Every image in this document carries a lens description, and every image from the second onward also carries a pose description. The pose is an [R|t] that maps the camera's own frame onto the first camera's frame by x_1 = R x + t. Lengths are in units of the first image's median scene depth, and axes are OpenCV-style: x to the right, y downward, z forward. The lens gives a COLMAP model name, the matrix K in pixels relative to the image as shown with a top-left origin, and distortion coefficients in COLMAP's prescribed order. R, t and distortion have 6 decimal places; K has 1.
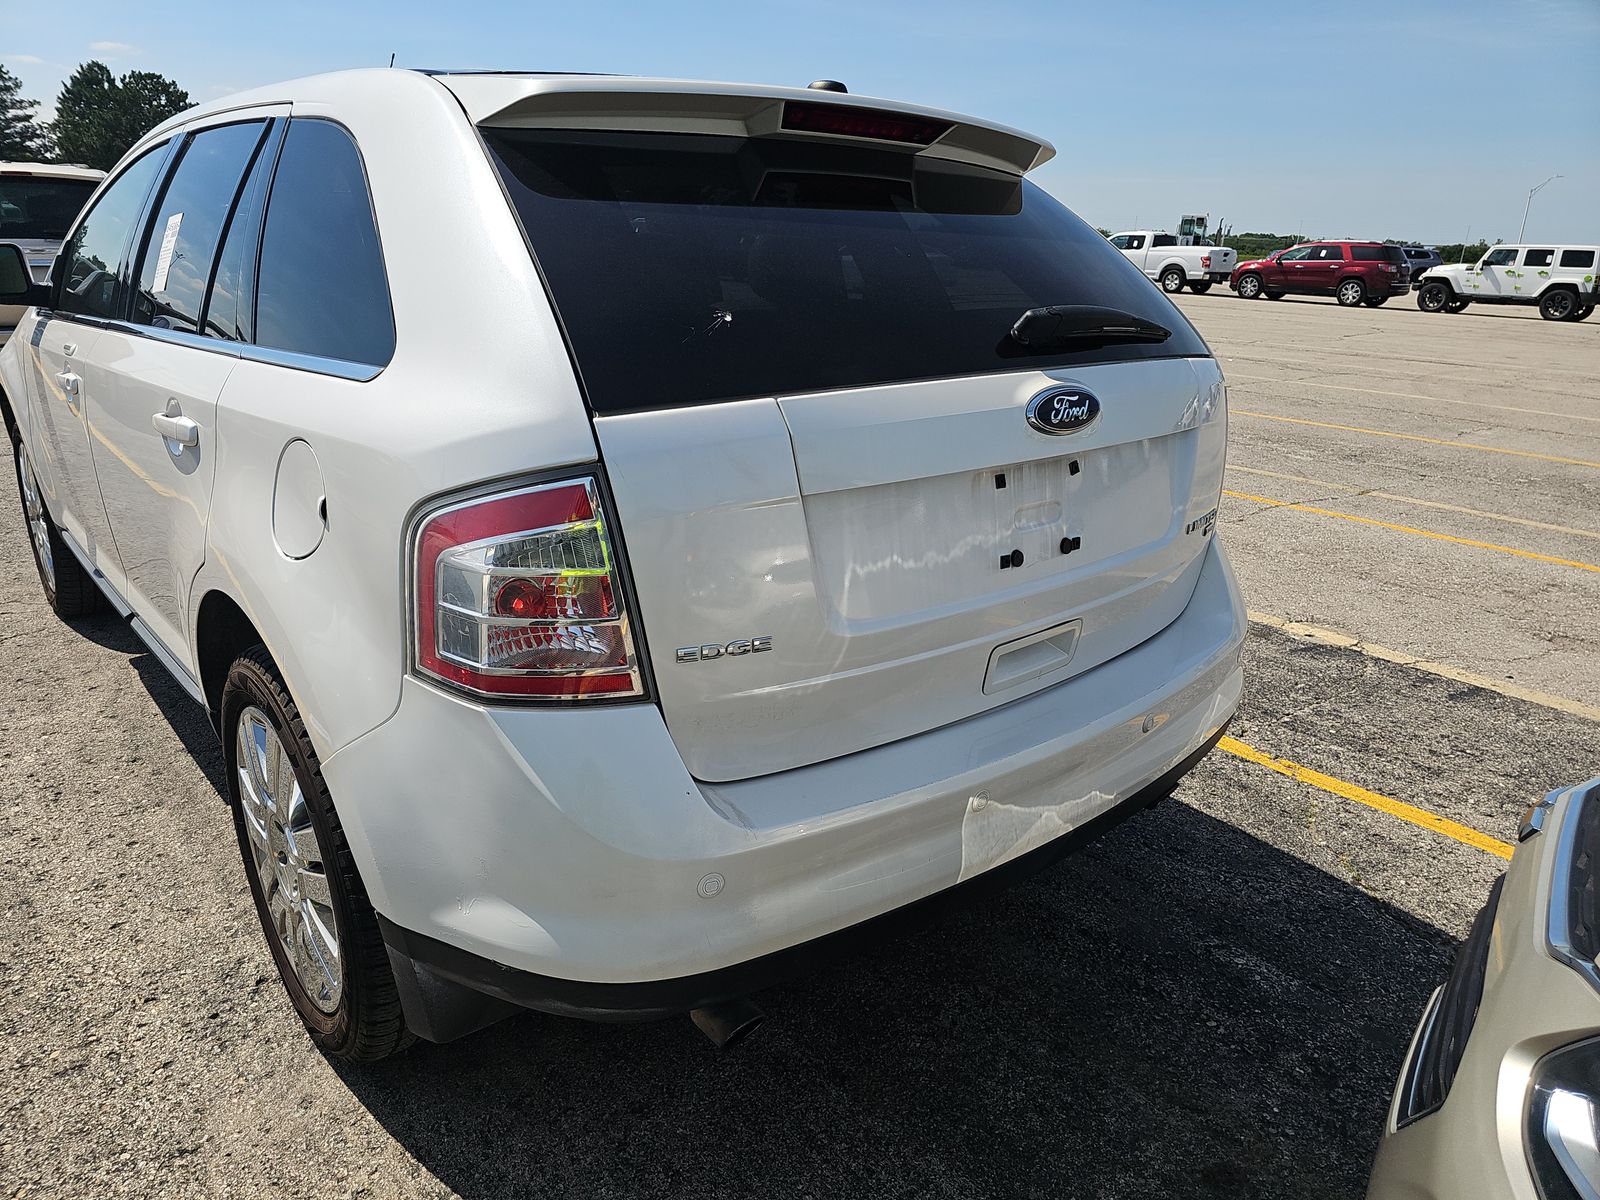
lens RADIAL K [[1112.4, 0, 768.1], [0, 1112.4, 568.7], [0, 0, 1]] dist [0.046775, -0.045223]
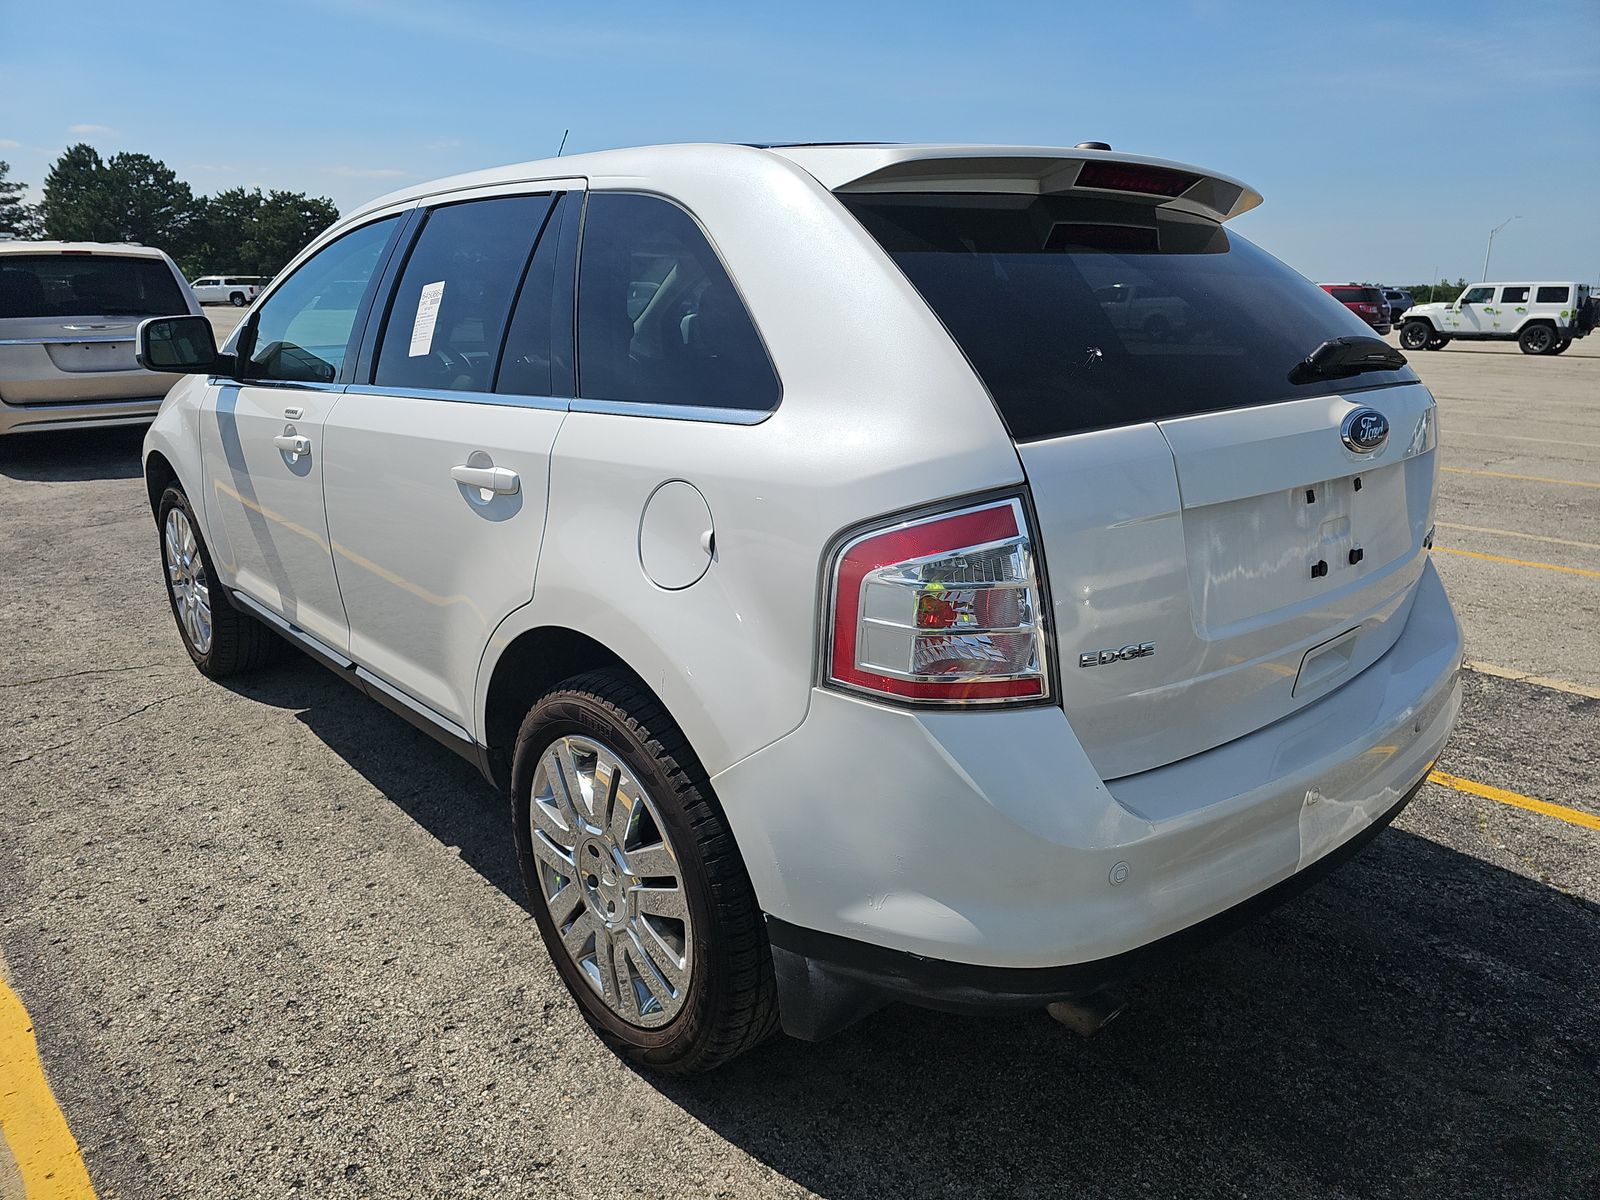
lens RADIAL K [[1112.4, 0, 768.1], [0, 1112.4, 568.7], [0, 0, 1]] dist [0.046775, -0.045223]
pose [[0.999322, -0.032159, 0.017919, -0.274561], [0.033004, 0.998251, -0.049048, 0.021824], [-0.016311, 0.049606, 0.998636, -0.062431]]
